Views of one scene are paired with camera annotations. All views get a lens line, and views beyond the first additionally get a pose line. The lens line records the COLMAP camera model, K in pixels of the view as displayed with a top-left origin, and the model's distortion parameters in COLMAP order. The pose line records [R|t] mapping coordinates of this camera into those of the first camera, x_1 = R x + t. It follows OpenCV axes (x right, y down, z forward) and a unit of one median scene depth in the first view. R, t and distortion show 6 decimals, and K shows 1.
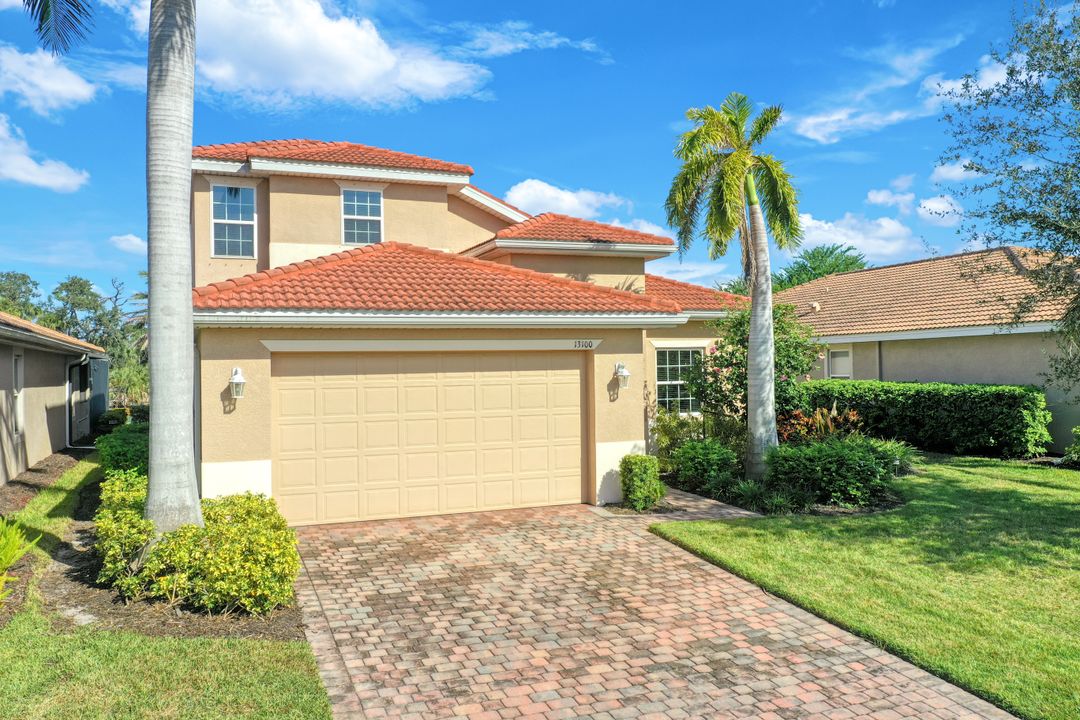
lens RADIAL K [[867.0, 0, 540.0], [0, 867.0, 360.0], [0, 0, 1]] dist [-0.002651, -0.000367]
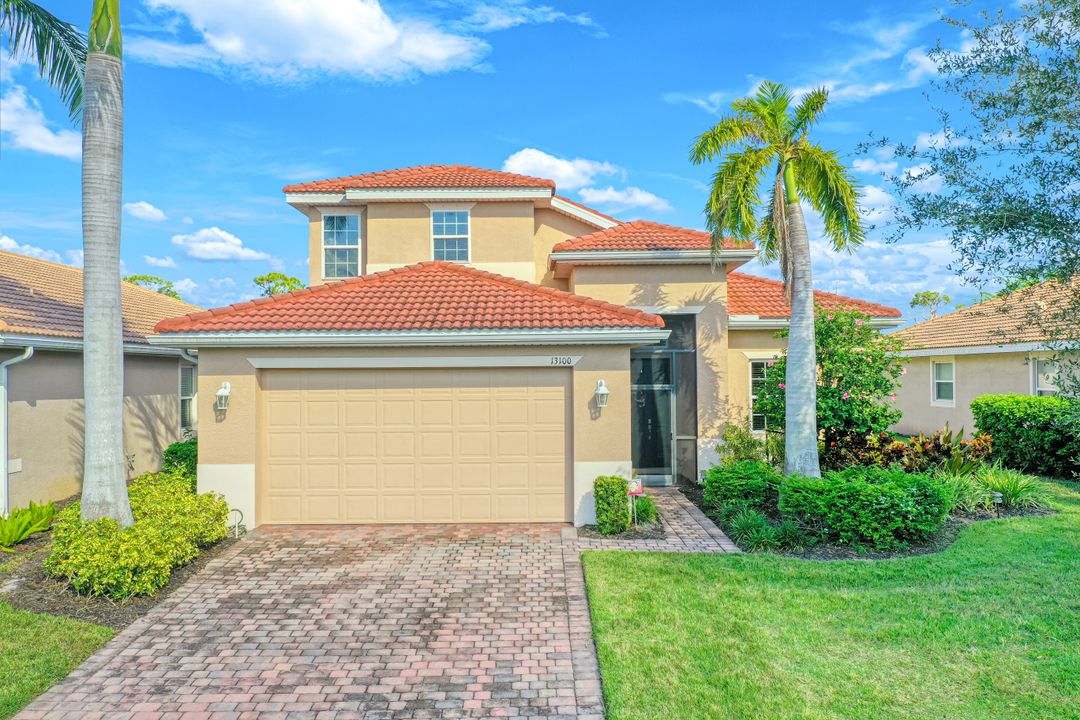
lens RADIAL K [[856.5, 0, 540.0], [0, 856.5, 360.0], [0, 0, 1]] dist [-0.005629, -0.000126]
pose [[0.926361, 0.004877, -0.376604, 0.600910], [-0.004611, 0.999988, 0.001609, -0.031196], [0.376608, 0.000246, 0.926373, 0.142118]]
